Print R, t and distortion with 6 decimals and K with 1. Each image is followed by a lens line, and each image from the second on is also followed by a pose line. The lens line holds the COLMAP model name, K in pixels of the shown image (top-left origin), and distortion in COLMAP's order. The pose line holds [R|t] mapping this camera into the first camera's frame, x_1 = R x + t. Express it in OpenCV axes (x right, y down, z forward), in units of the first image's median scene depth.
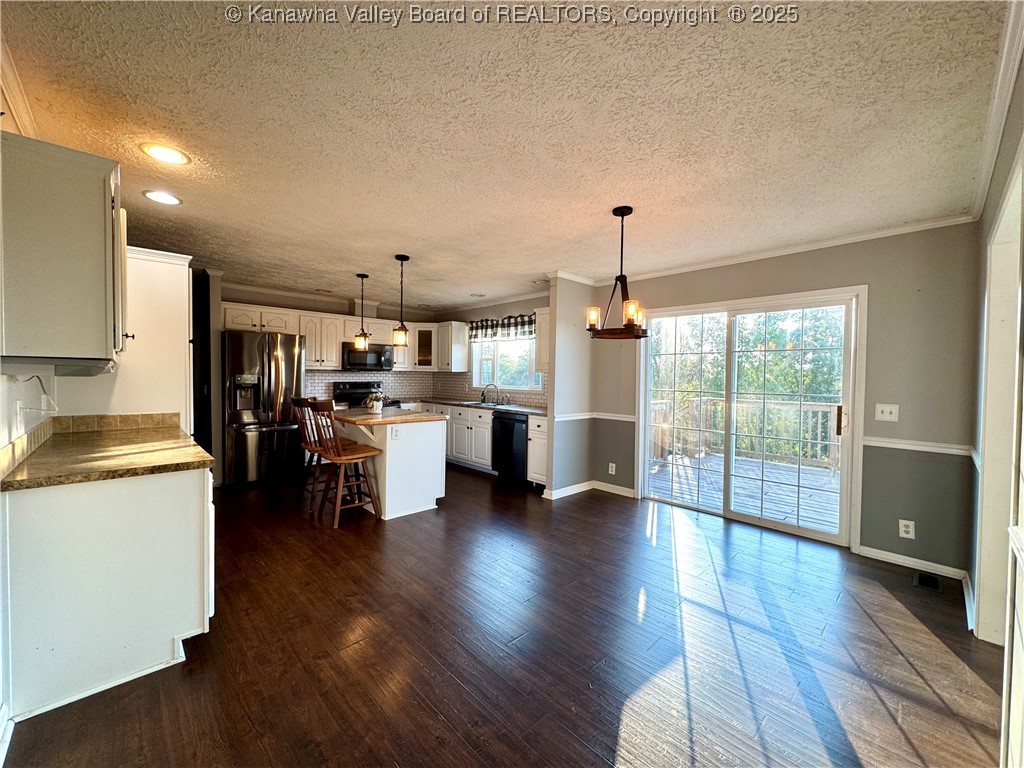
lens RADIAL K [[408.9, 0, 512.0], [0, 408.9, 384.0], [0, 0, 1]] dist [-0.000037, -0.000001]
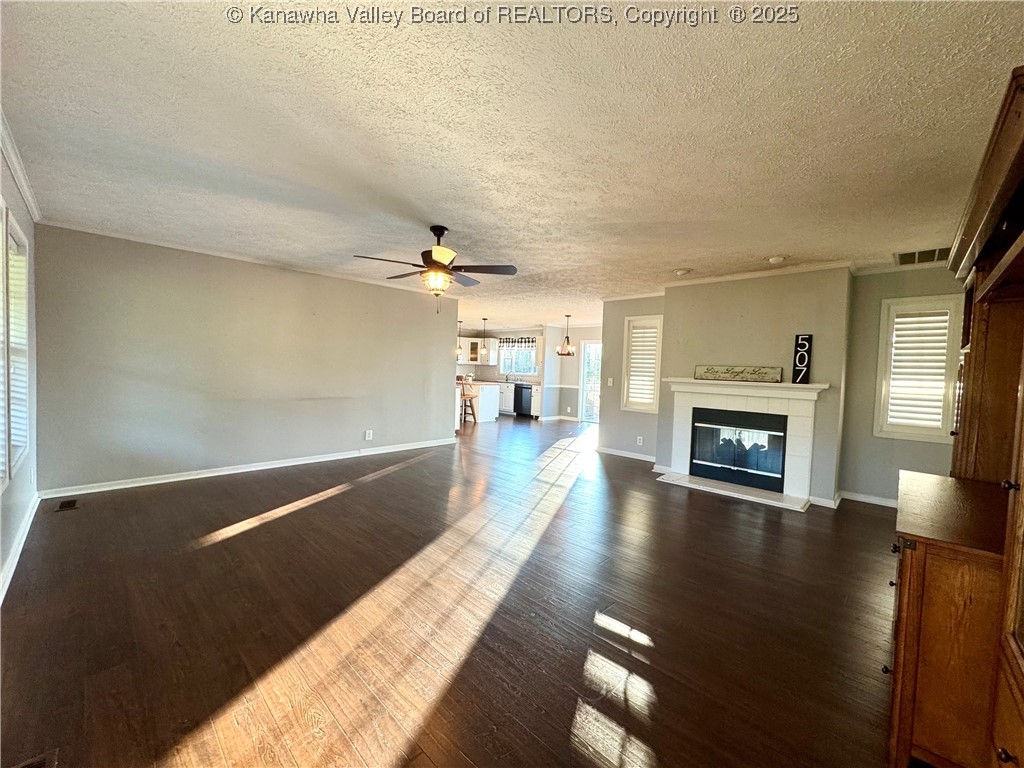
lens RADIAL K [[408.9, 0, 512.0], [0, 408.9, 384.0], [0, 0, 1]] dist [-0.000037, -0.000001]
pose [[0.999015, 0.023084, 0.037887, -0.136914], [-0.023752, 0.999569, 0.017264, 0.029063], [-0.037472, -0.018147, 0.999133, -1.088316]]
